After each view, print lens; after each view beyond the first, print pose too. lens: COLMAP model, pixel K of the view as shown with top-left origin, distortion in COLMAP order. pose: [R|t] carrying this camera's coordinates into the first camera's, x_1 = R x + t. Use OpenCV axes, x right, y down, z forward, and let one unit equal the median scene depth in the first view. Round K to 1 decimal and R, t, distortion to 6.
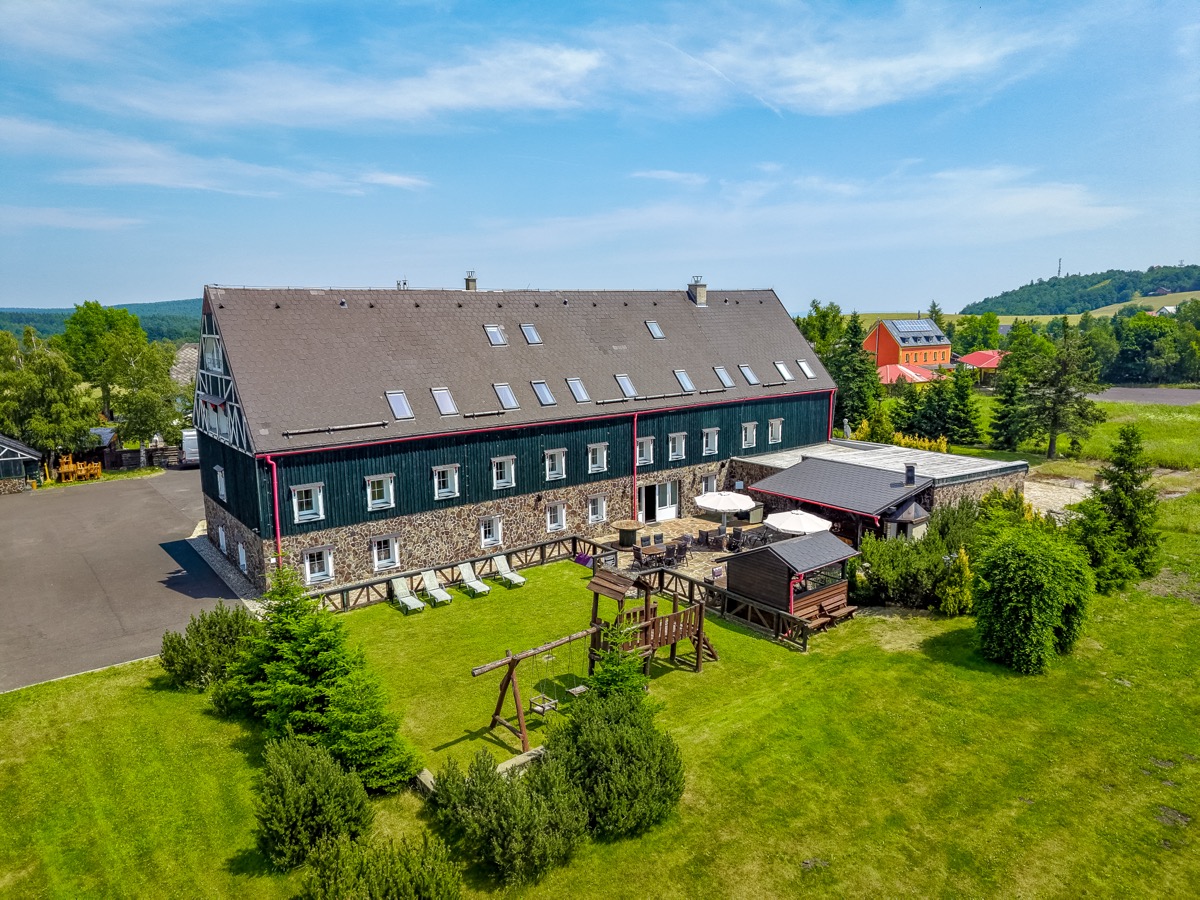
lens RADIAL K [[792.3, 0, 603.1], [0, 792.3, 448.7], [0, 0, 1]] dist [0.010582, -0.005175]
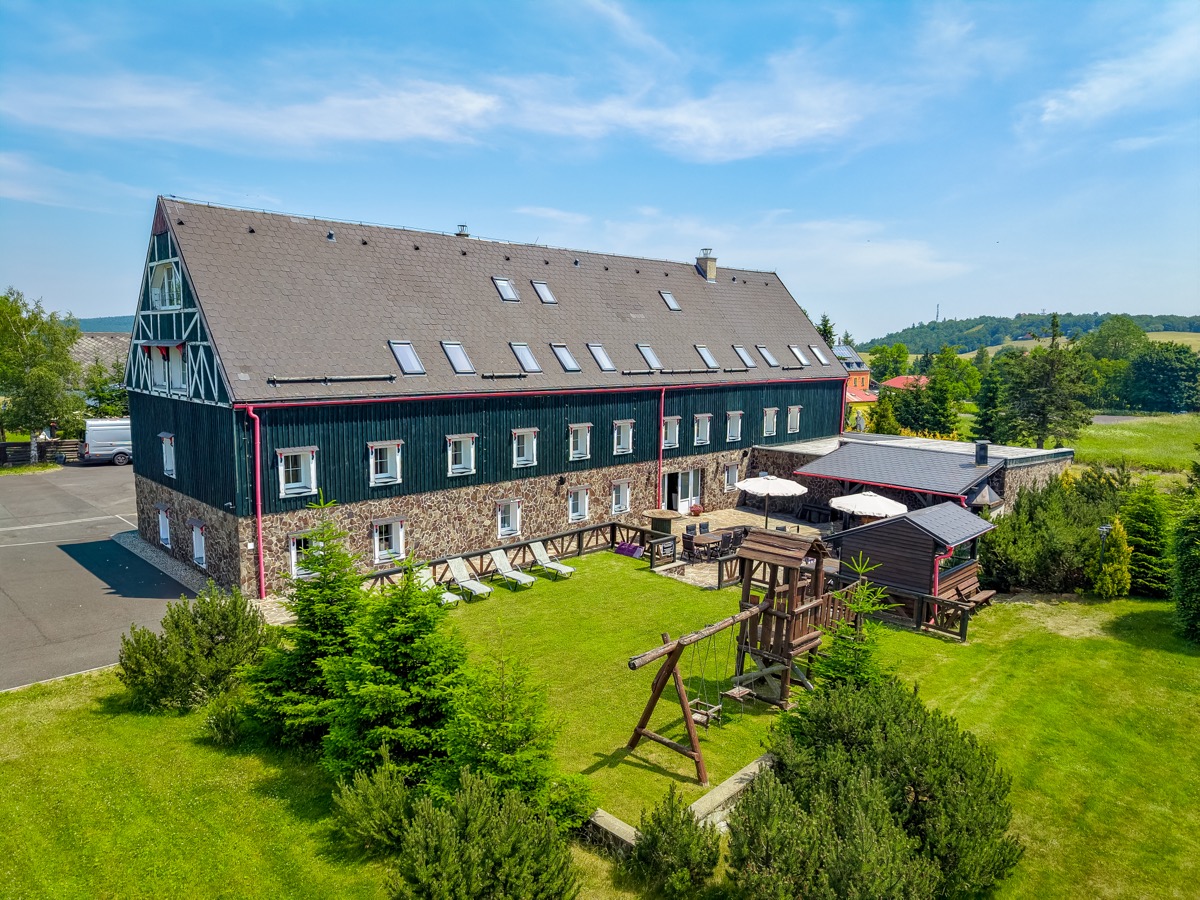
lens RADIAL K [[792.3, 0, 598.7], [0, 792.3, 450.8], [0, 0, 1]] dist [0.010582, -0.005175]
pose [[0.992674, 0.007741, 0.120577, -0.154601], [-0.002860, 0.999172, -0.040597, 0.069649], [-0.120791, 0.039954, 0.991874, 0.173972]]
